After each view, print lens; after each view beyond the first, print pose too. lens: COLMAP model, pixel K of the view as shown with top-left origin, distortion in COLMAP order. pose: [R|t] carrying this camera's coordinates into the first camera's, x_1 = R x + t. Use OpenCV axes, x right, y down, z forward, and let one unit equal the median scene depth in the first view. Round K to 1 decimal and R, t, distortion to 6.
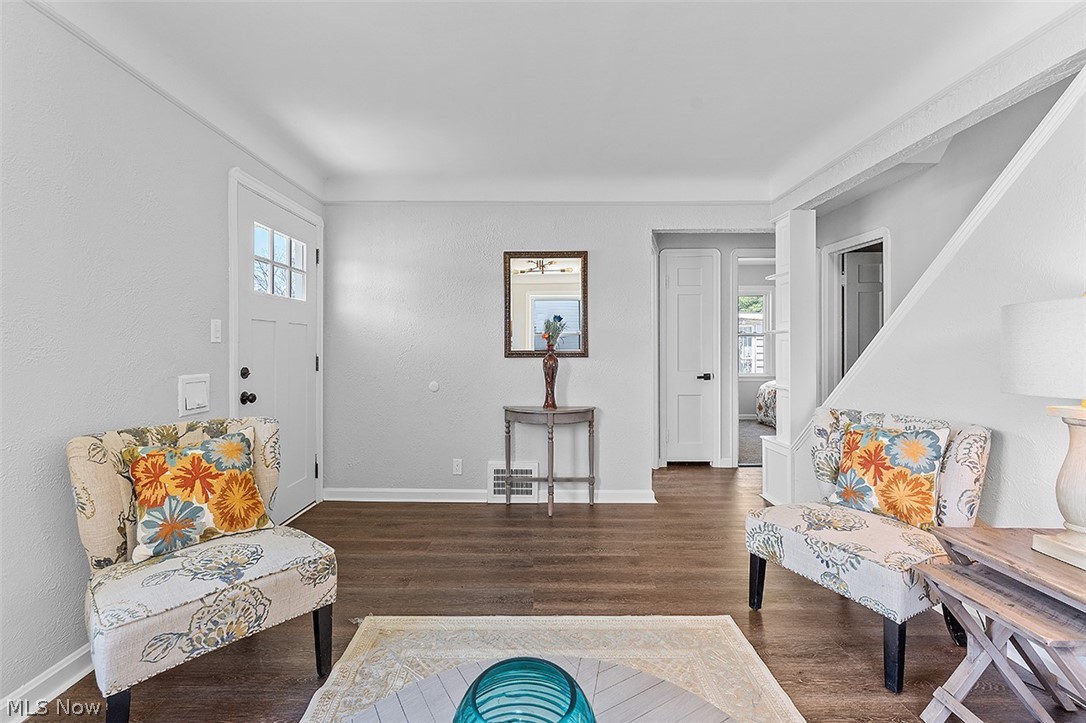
lens RADIAL K [[461.8, 0, 540.3], [0, 461.8, 351.5], [0, 0, 1]] dist [-0.000108, -0.000035]
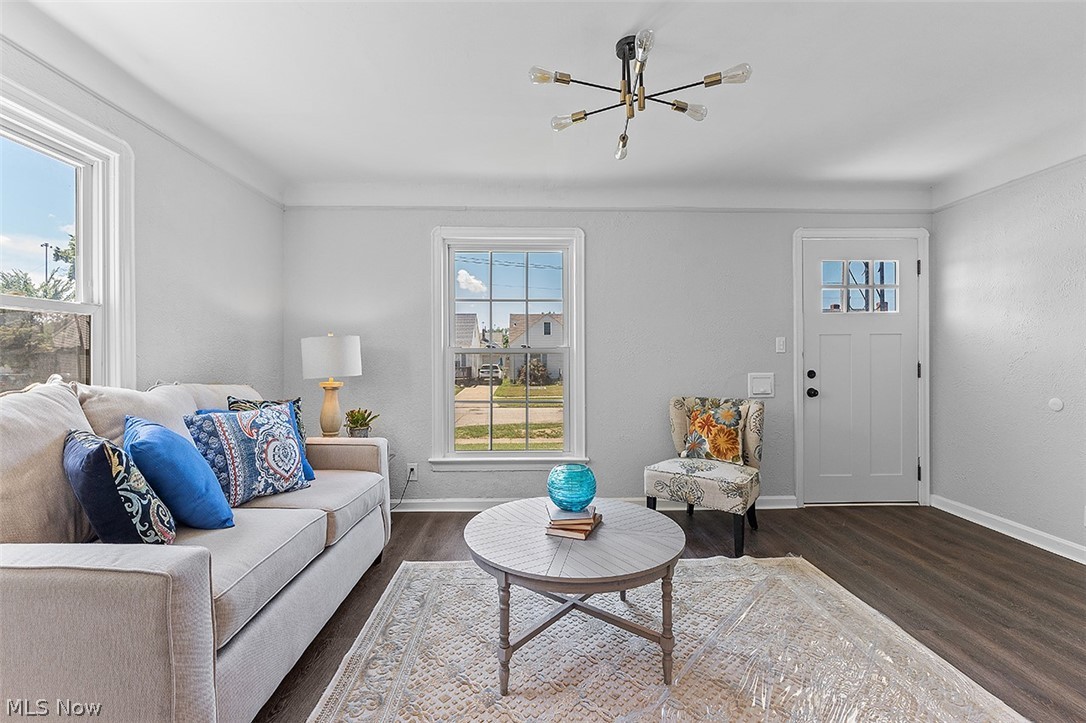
lens RADIAL K [[457.6, 0, 543.0], [0, 457.6, 361.5], [0, 0, 1]] dist [0.000105, 0.000100]
pose [[0.044391, 0.008521, -0.998978, 0.676913], [-0.001711, 0.999963, 0.008453, -0.001955], [0.999013, 0.001334, 0.044404, 0.144917]]
